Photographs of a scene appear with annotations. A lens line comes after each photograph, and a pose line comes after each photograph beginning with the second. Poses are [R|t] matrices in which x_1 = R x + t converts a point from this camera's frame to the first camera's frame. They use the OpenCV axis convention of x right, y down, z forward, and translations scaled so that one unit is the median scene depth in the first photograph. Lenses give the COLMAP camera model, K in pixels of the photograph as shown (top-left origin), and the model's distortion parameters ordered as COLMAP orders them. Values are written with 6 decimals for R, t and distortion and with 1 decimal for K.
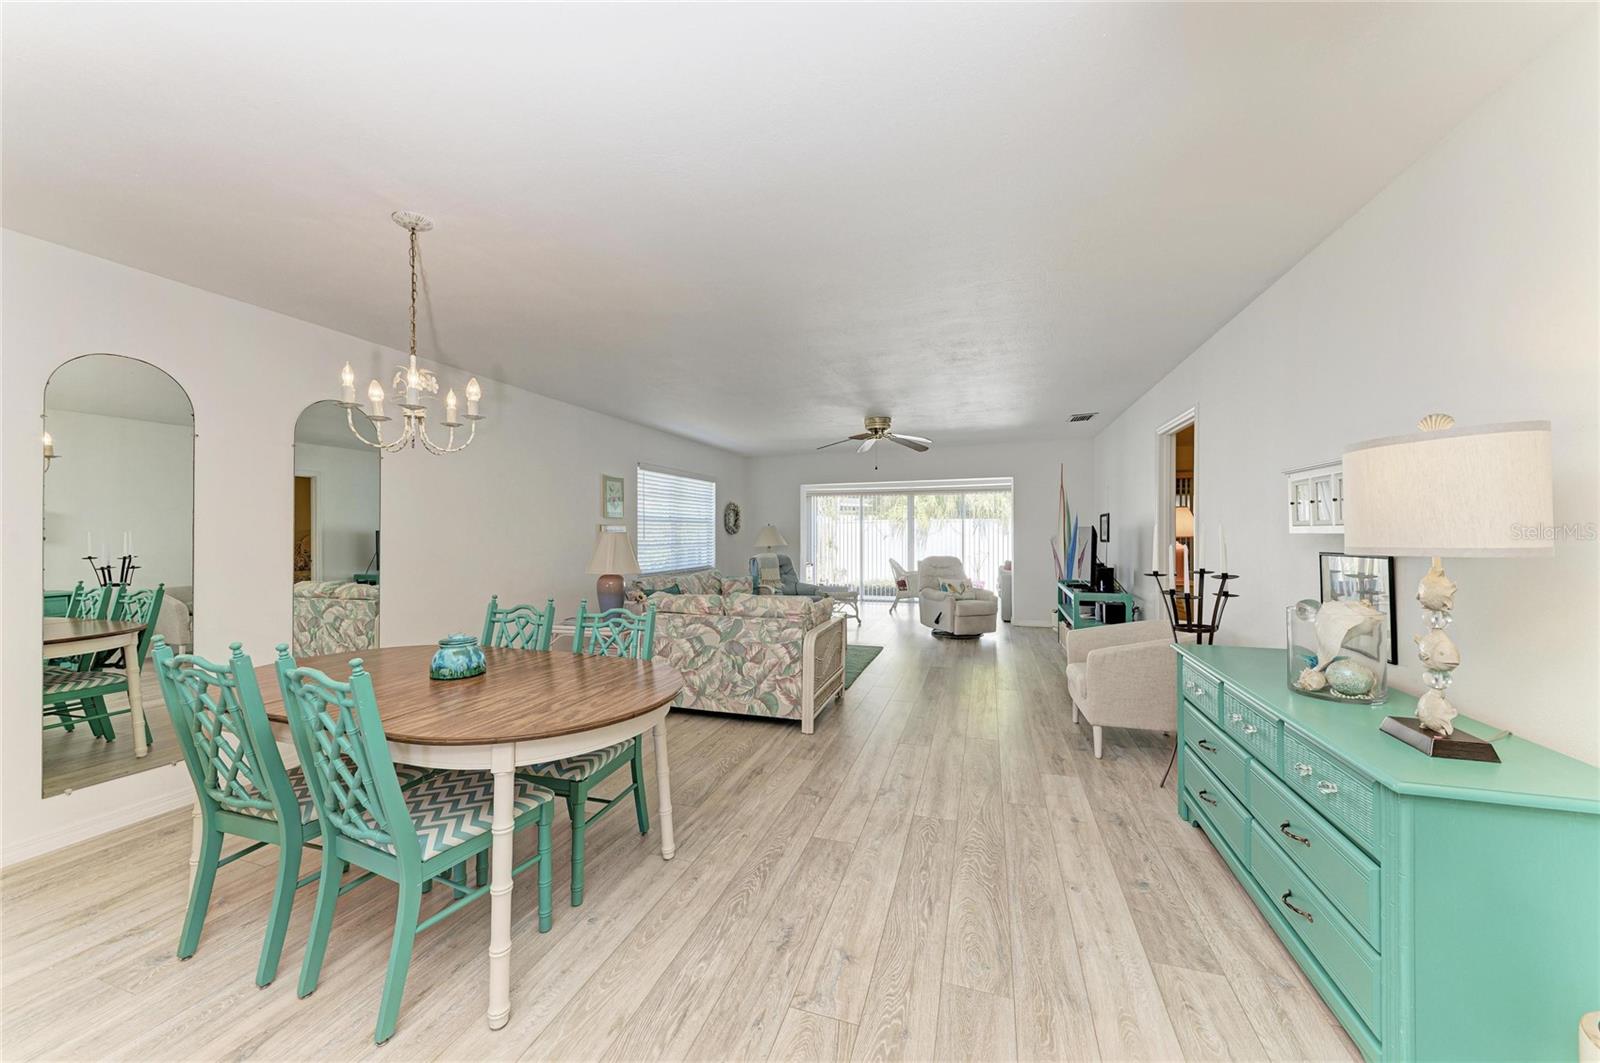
lens RADIAL K [[557.0, 0, 800.0], [0, 557.0, 531.5], [0, 0, 1]] dist [0.011109, 0.000069]
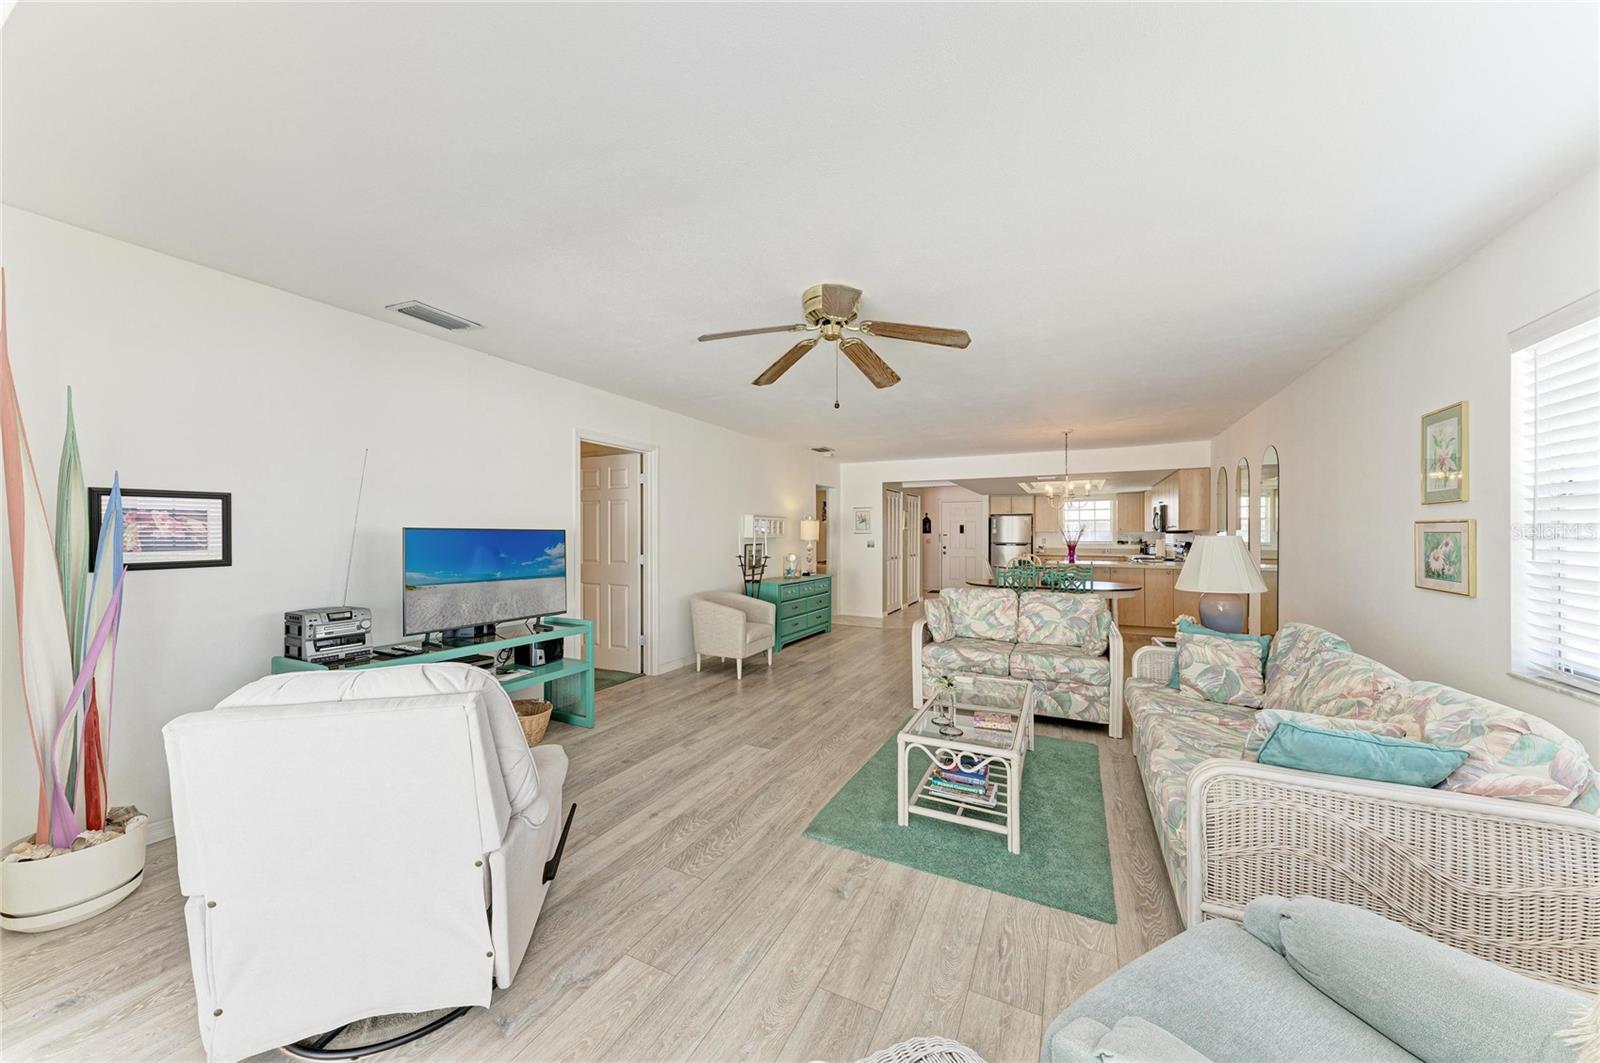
lens RADIAL K [[562.8, 0, 805.4], [0, 562.8, 534.4], [0, 0, 1]] dist [0.024080, -0.000153]
pose [[-0.991217, 0.002990, 0.132215, 0.099056], [0.002673, 0.999993, -0.002574, -0.001185], [-0.132221, -0.002198, -0.991218, 1.462080]]
